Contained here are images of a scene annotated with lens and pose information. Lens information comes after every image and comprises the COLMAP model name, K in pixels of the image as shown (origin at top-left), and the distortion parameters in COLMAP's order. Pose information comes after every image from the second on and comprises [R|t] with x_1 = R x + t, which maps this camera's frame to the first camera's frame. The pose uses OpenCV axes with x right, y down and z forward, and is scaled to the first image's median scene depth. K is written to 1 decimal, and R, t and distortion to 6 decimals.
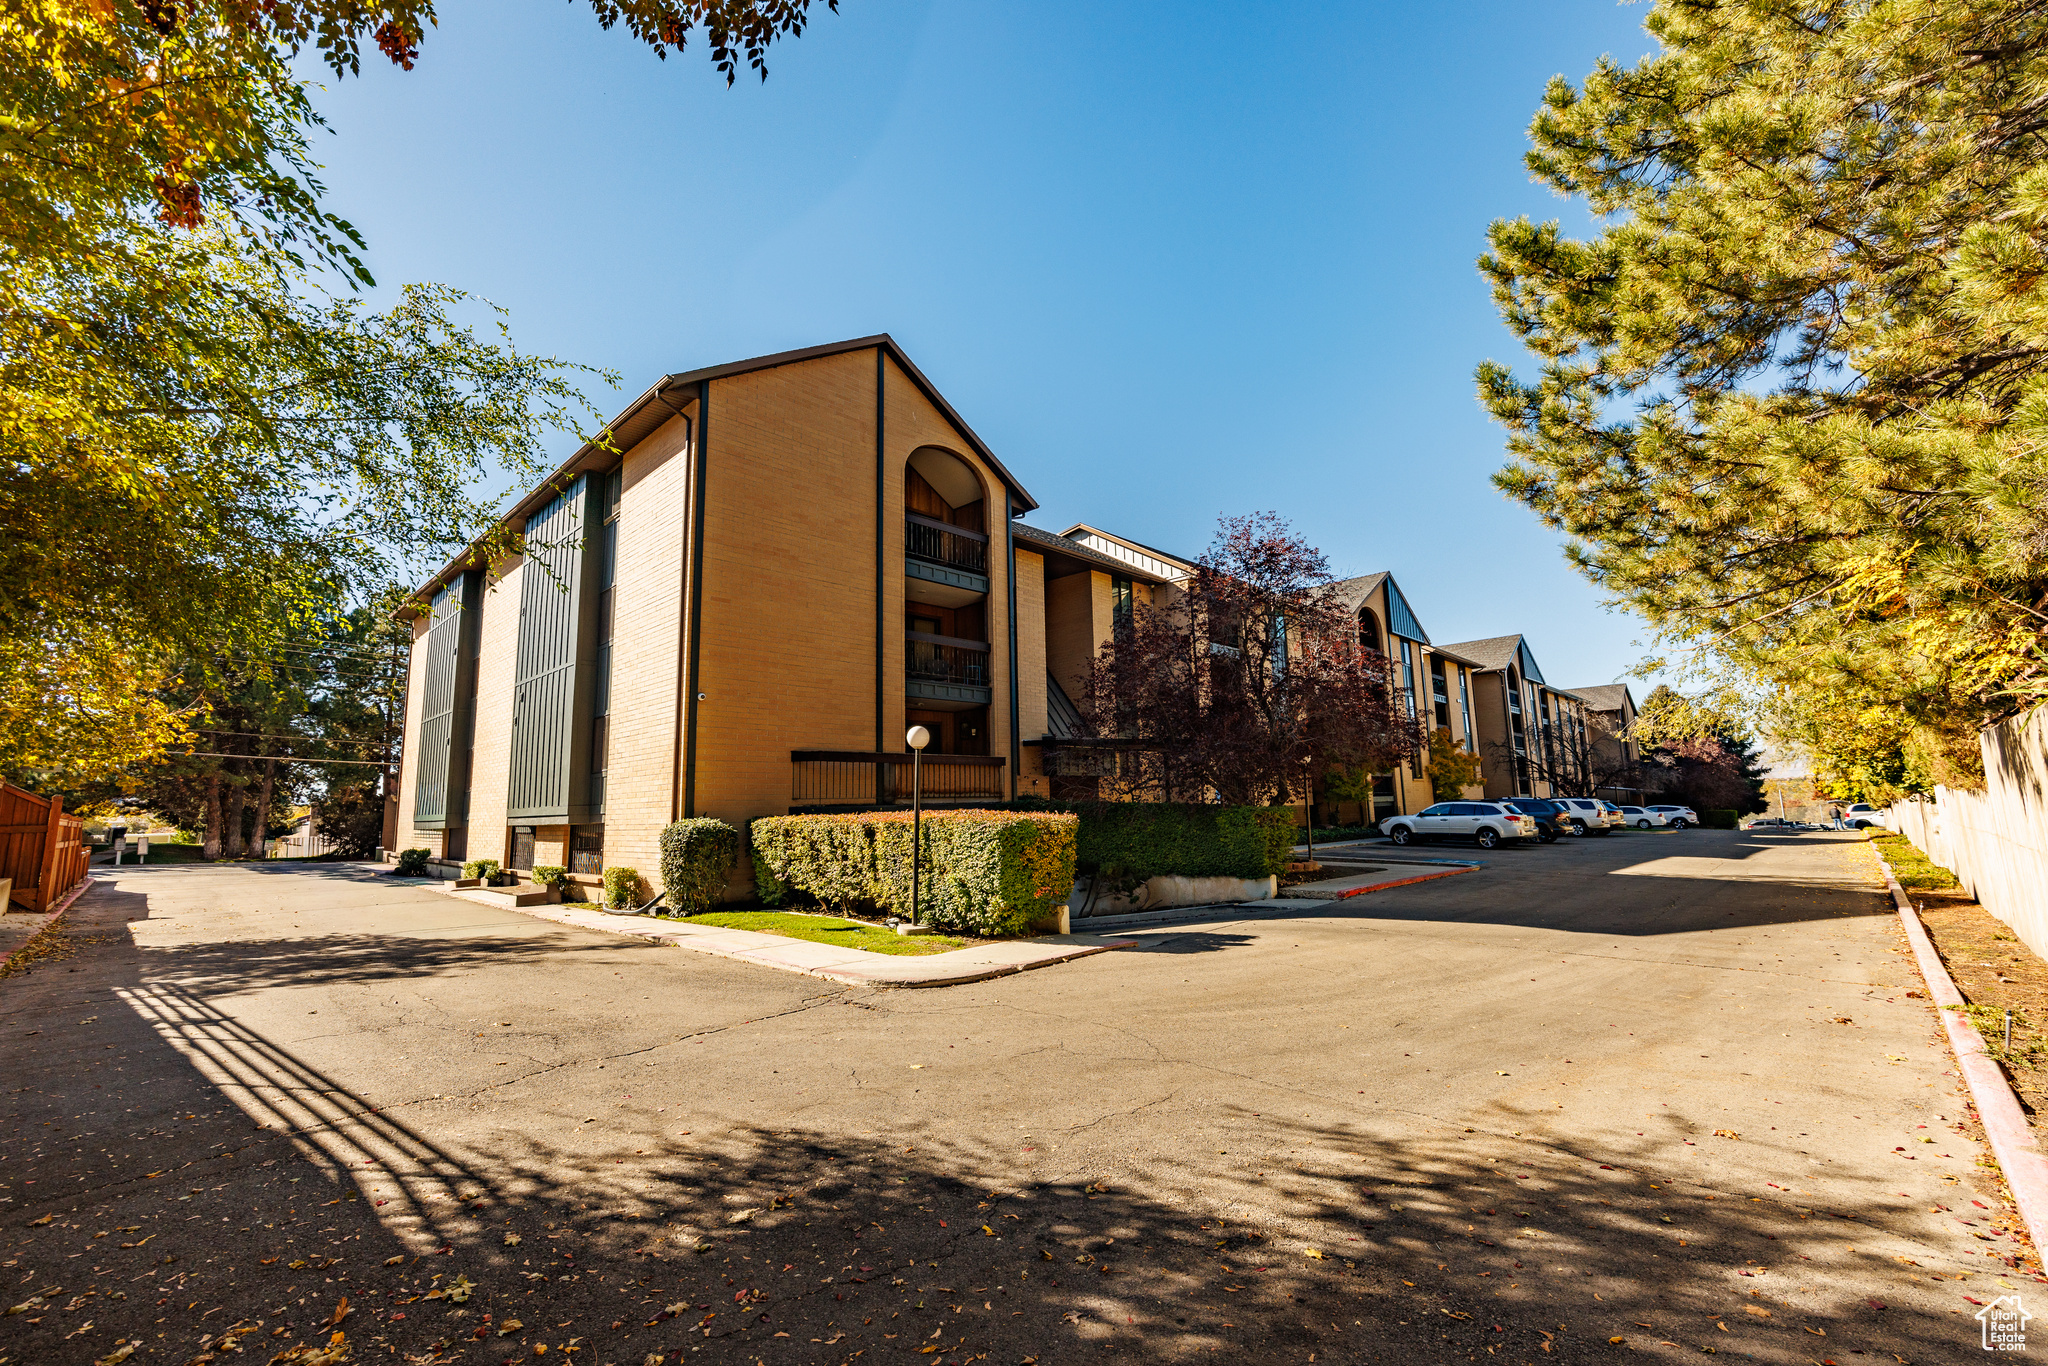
lens RADIAL K [[801.7, 0, 982.9], [0, 801.7, 690.1], [0, 0, 1]] dist [0.000641, 0.000050]
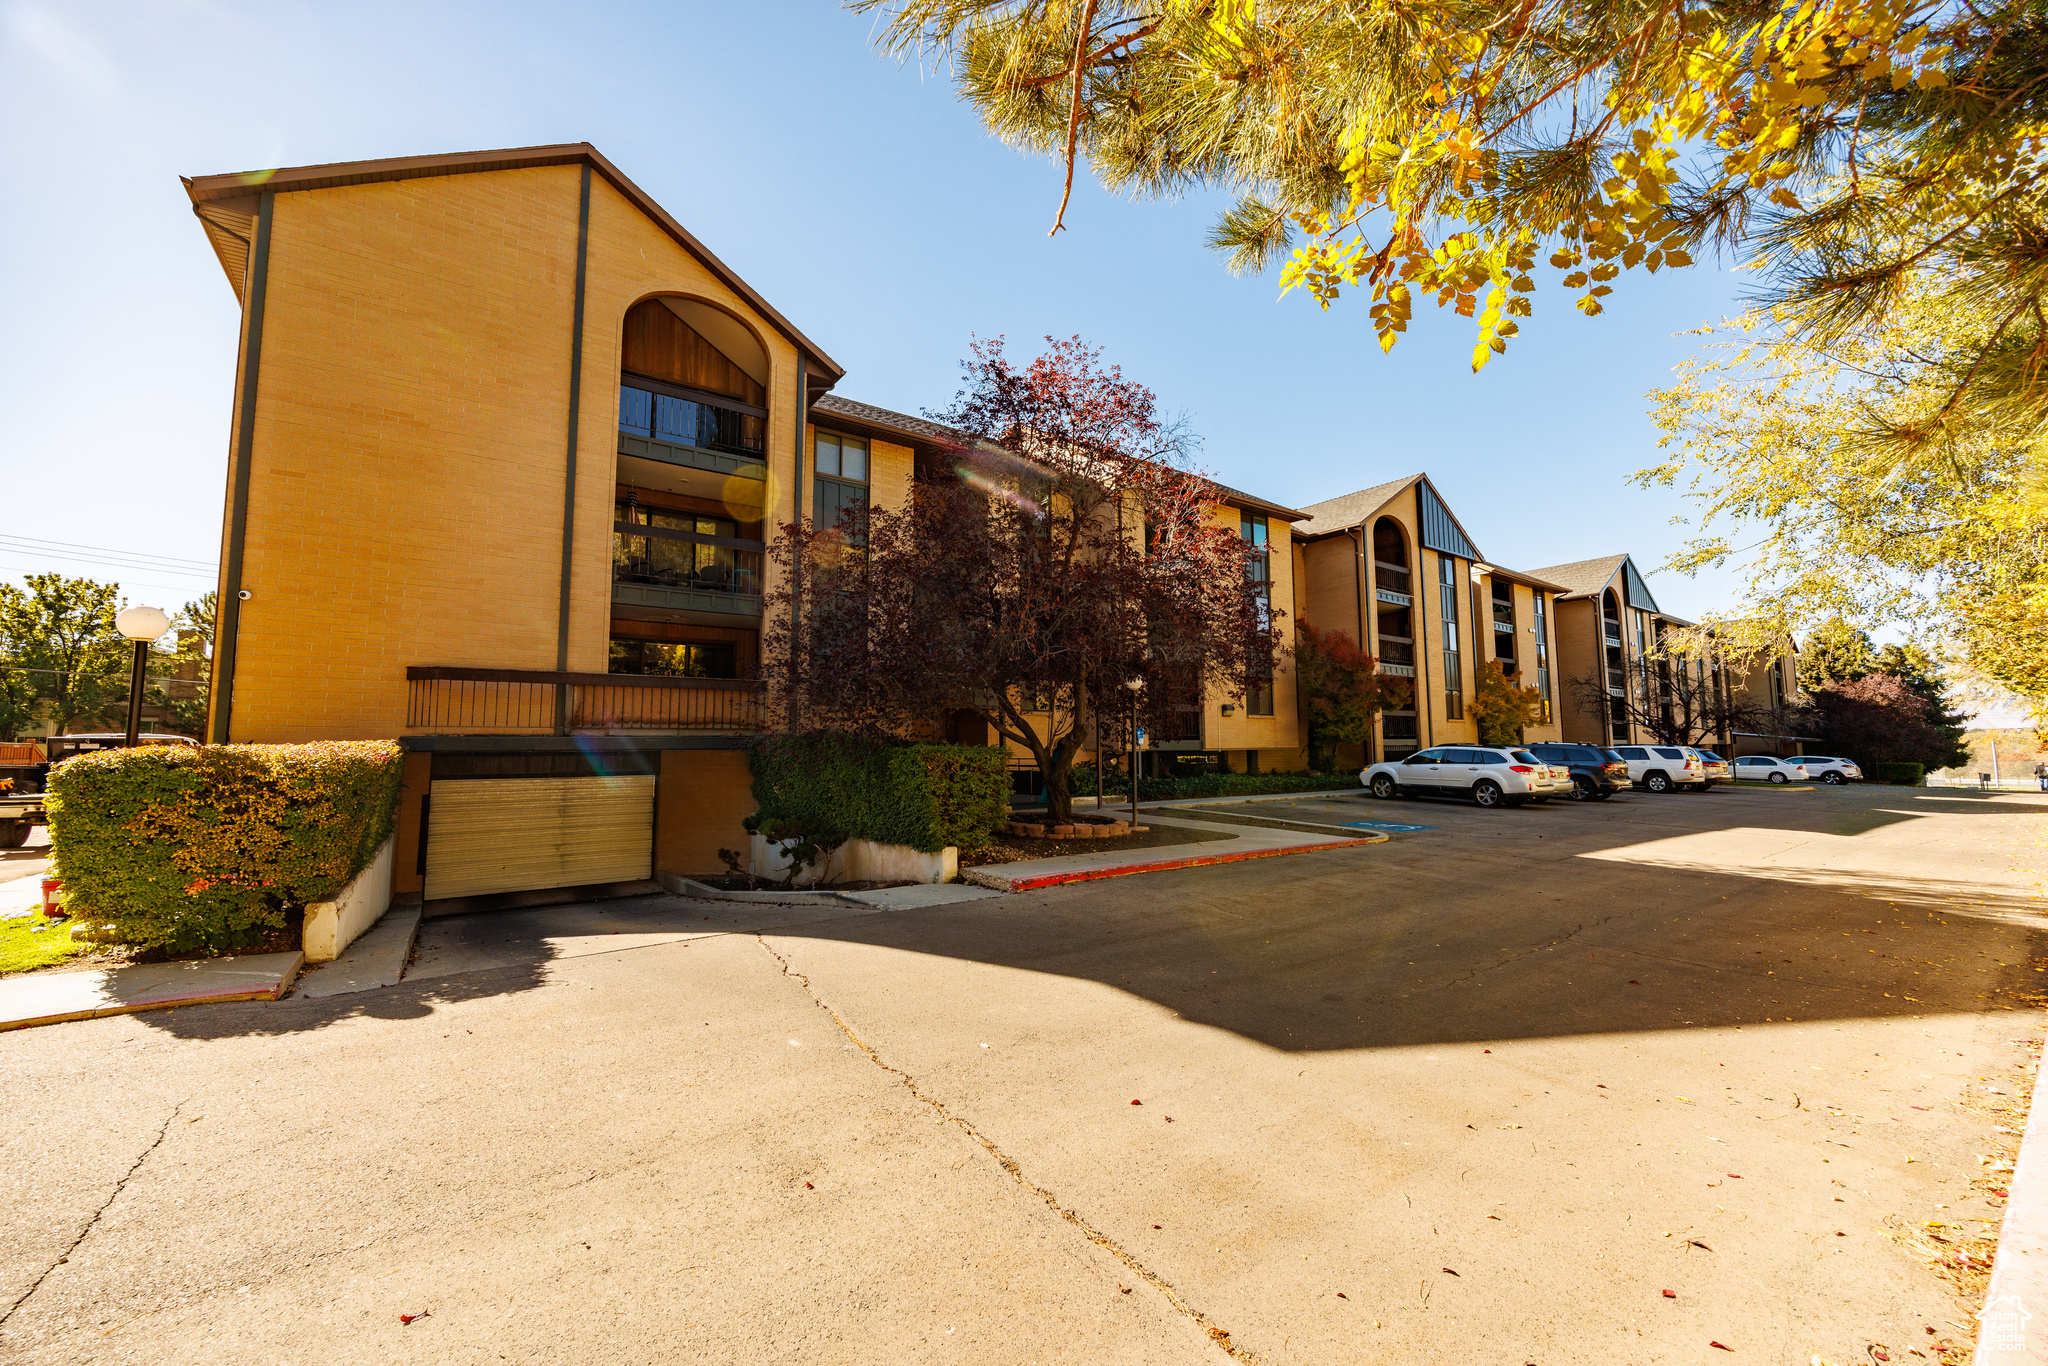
lens RADIAL K [[755.4, 0, 970.1], [0, 755.4, 677.3], [0, 0, 1]] dist [-0.001982, -0.000085]
pose [[0.986974, 0.001703, -0.160869, 0.219976], [0.007136, 0.998496, 0.054350, 0.025079], [0.160719, -0.054790, 0.985478, 0.178112]]
